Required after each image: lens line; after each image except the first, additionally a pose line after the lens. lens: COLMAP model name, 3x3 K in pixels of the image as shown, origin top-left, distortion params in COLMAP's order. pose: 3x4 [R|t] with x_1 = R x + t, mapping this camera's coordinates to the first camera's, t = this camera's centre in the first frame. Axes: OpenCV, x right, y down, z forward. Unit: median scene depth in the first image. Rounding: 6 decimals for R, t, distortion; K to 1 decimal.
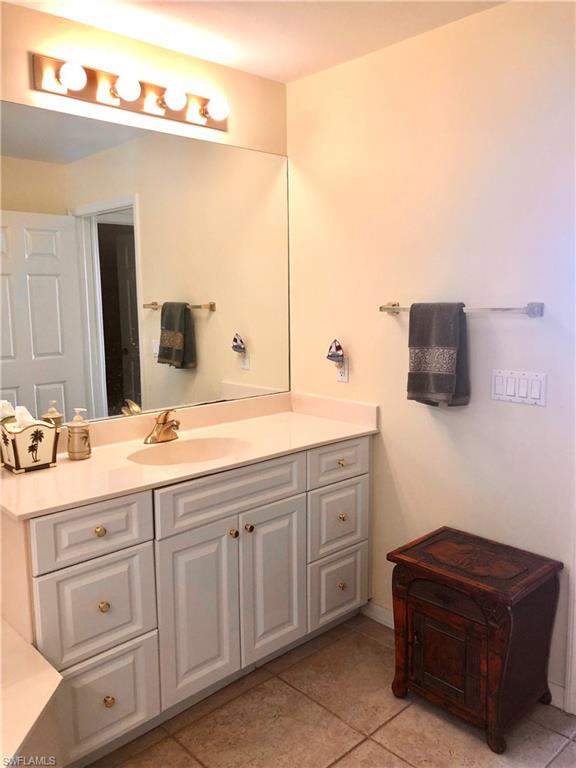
lens RADIAL K [[620.6, 0, 288.0], [0, 620.6, 384.0], [0, 0, 1]] dist [0.006725, -0.000361]
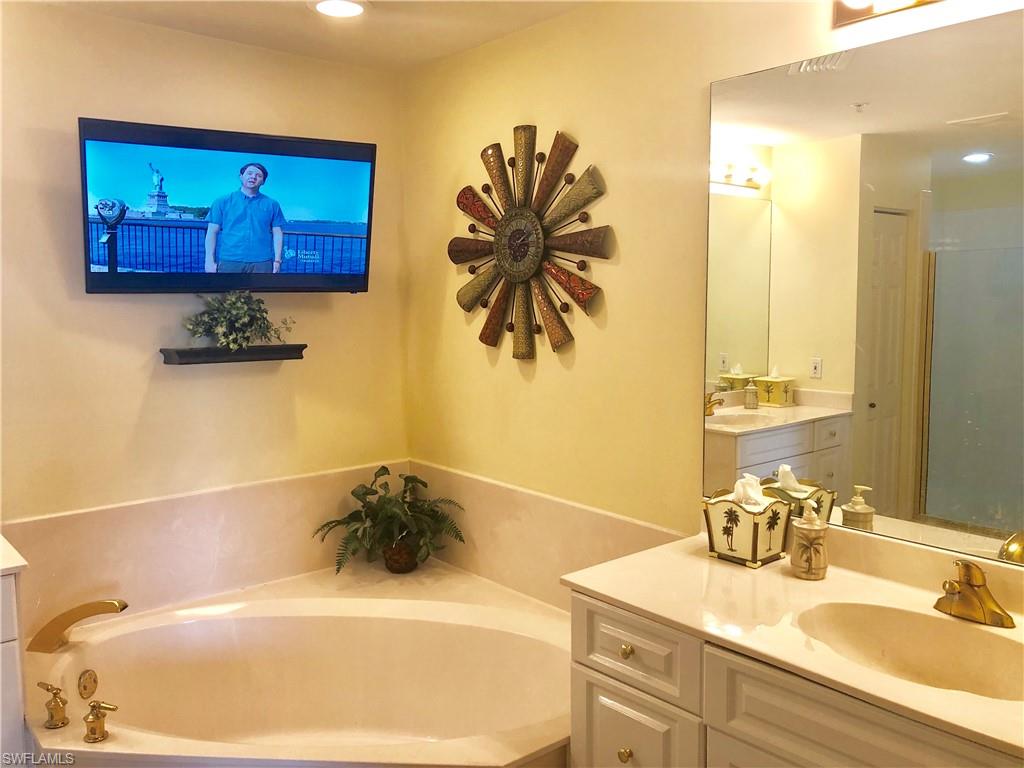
lens RADIAL K [[827.5, 0, 512.0], [0, 827.5, 384.0], [0, 0, 1]] dist [0.006725, -0.000361]
pose [[-0.061287, 0.108479, -0.992208, 0.579096], [-0.131789, 0.984493, 0.115776, -0.153289], [0.989381, 0.137858, -0.046041, 0.766066]]
